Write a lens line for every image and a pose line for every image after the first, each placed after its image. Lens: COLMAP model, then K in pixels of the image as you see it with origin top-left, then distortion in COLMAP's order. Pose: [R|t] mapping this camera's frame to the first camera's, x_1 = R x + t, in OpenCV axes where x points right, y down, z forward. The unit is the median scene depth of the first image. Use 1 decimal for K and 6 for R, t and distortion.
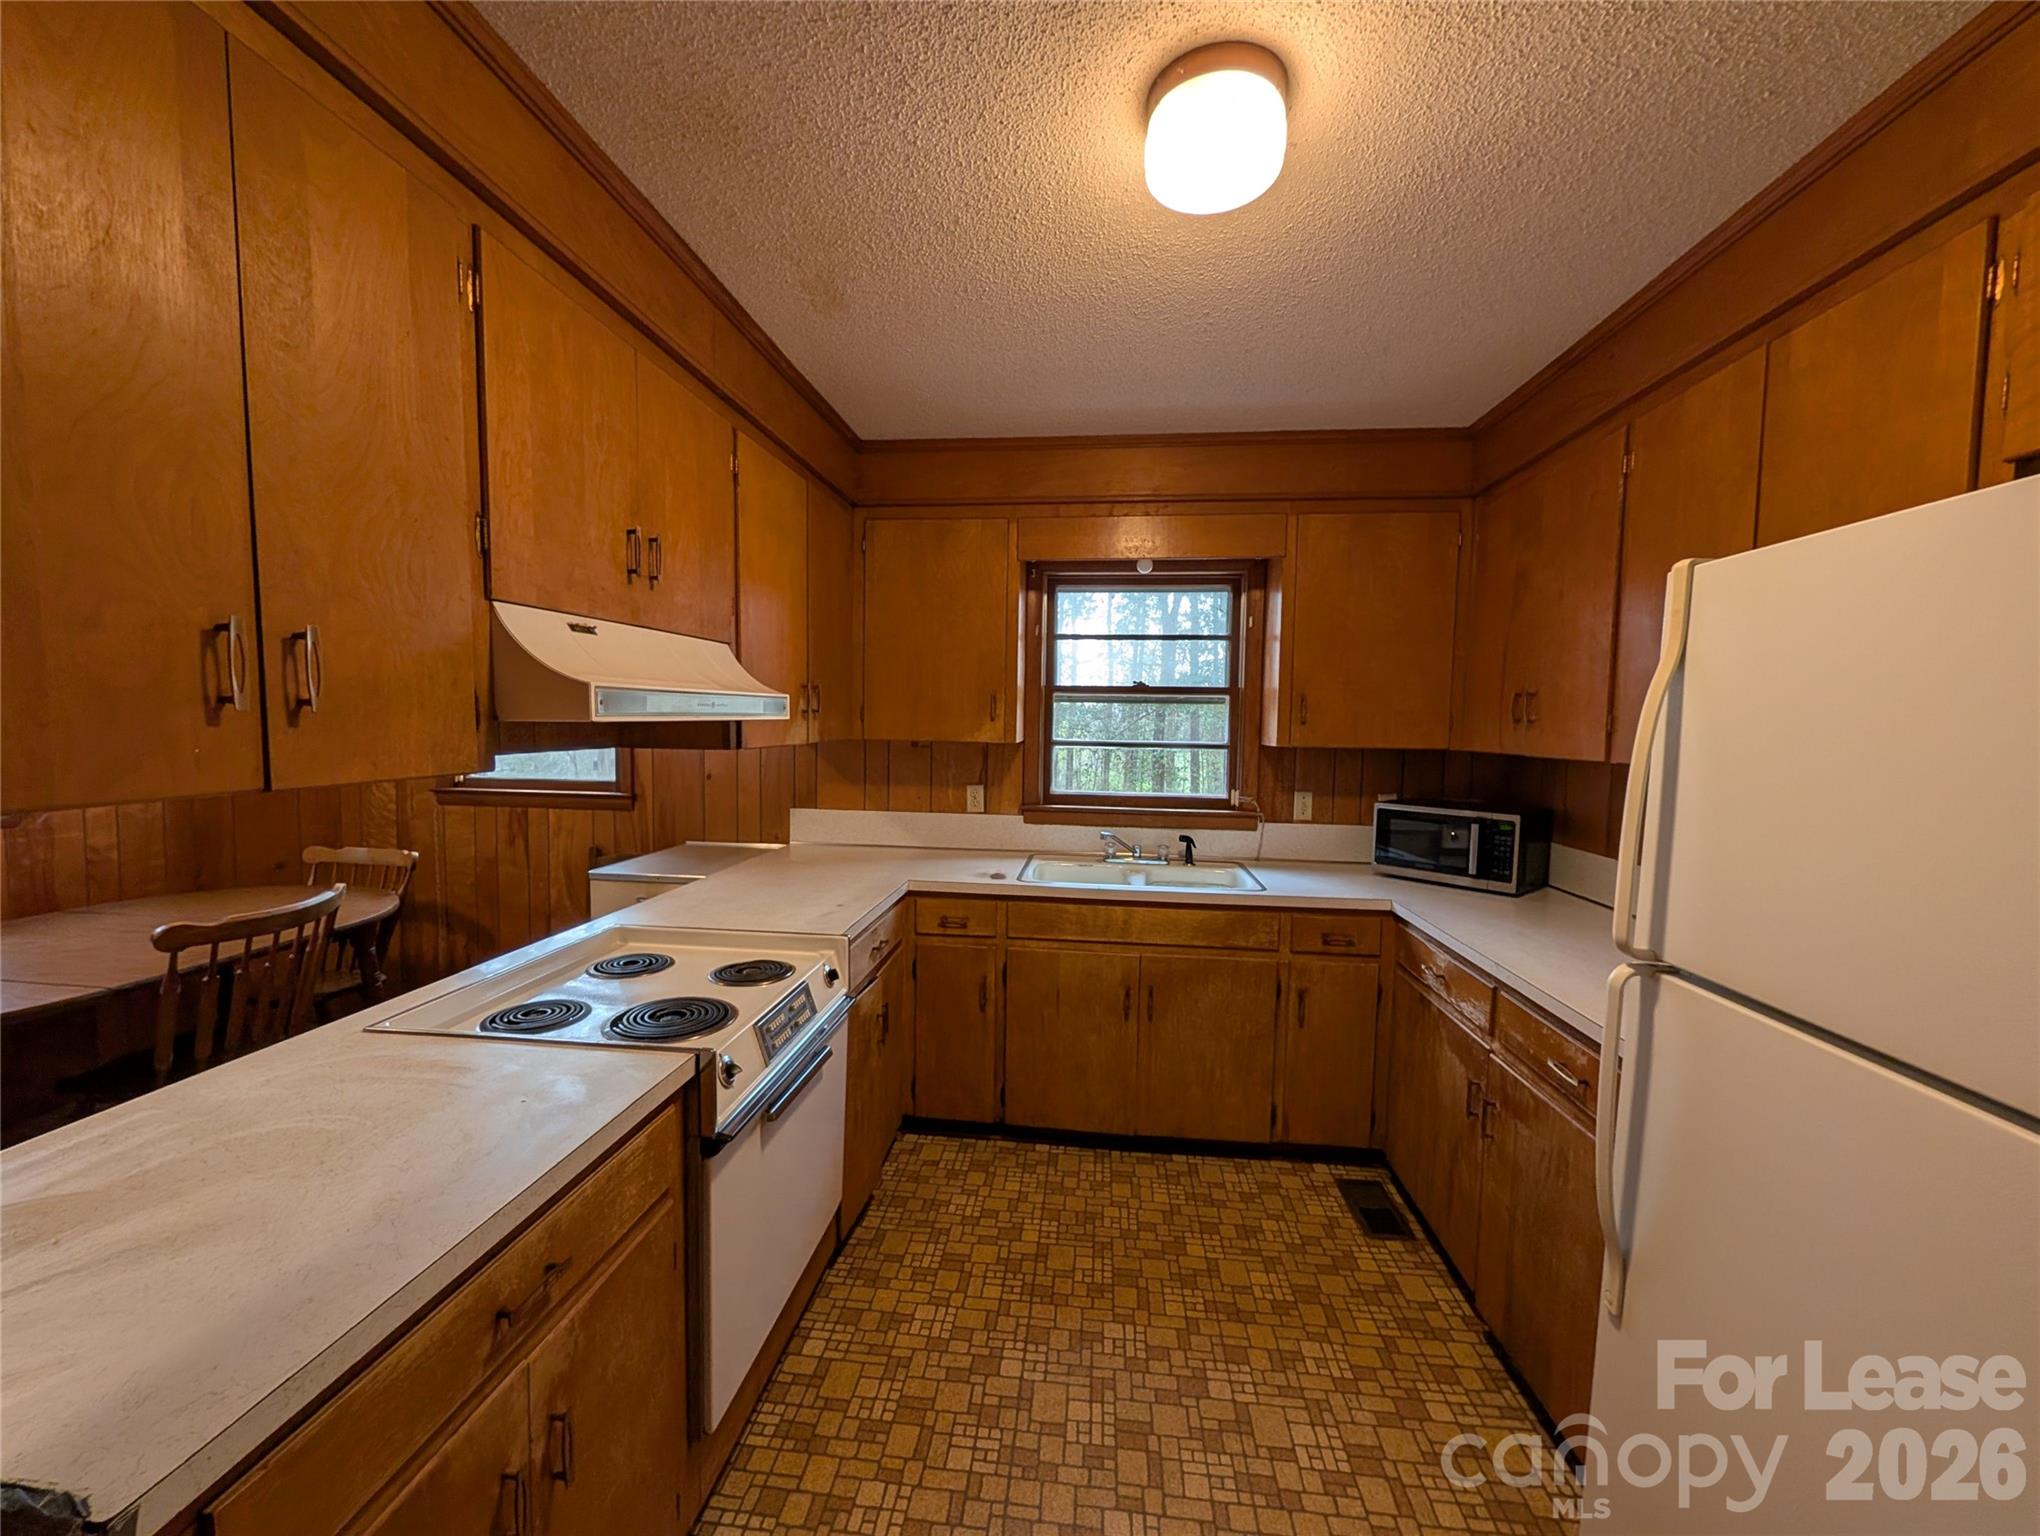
lens RADIAL K [[781.8, 0, 1021.0], [0, 781.8, 778.3], [0, 0, 1]] dist [-0.003933, -0.000471]
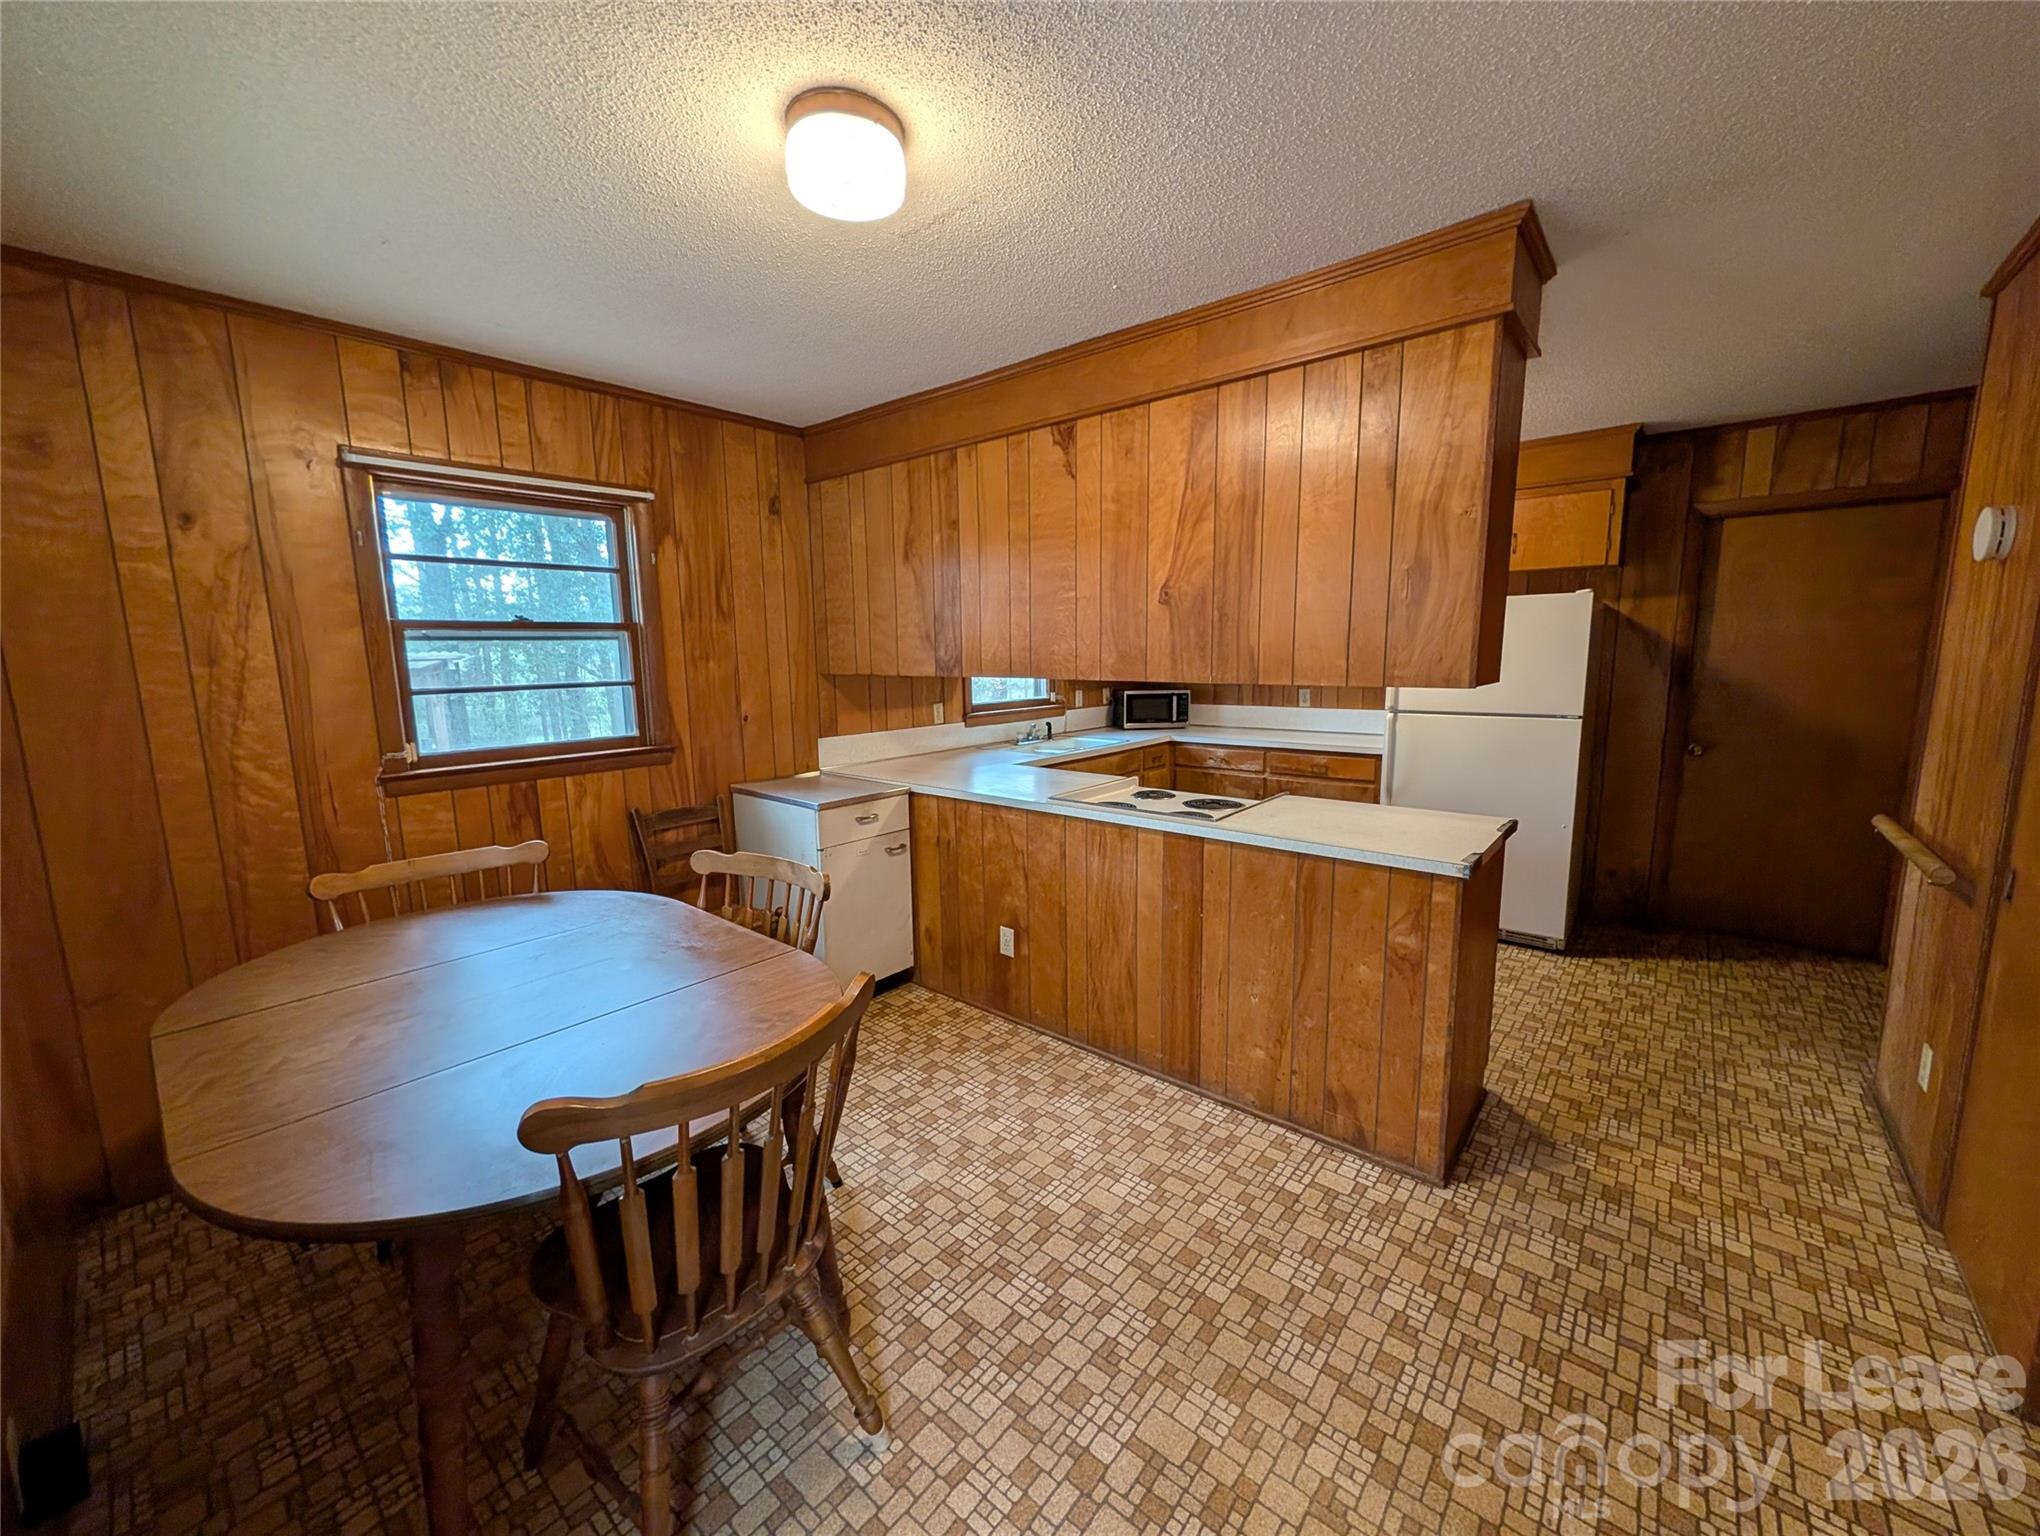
lens RADIAL K [[781.8, 0, 1032.2], [0, 781.8, 762.2], [0, 0, 1]] dist [-0.003933, -0.000471]
pose [[0.562325, -0.144532, 0.814187, -0.982841], [0.092114, 0.989427, 0.112021, -0.024214], [-0.821770, 0.012006, 0.569693, 0.101828]]
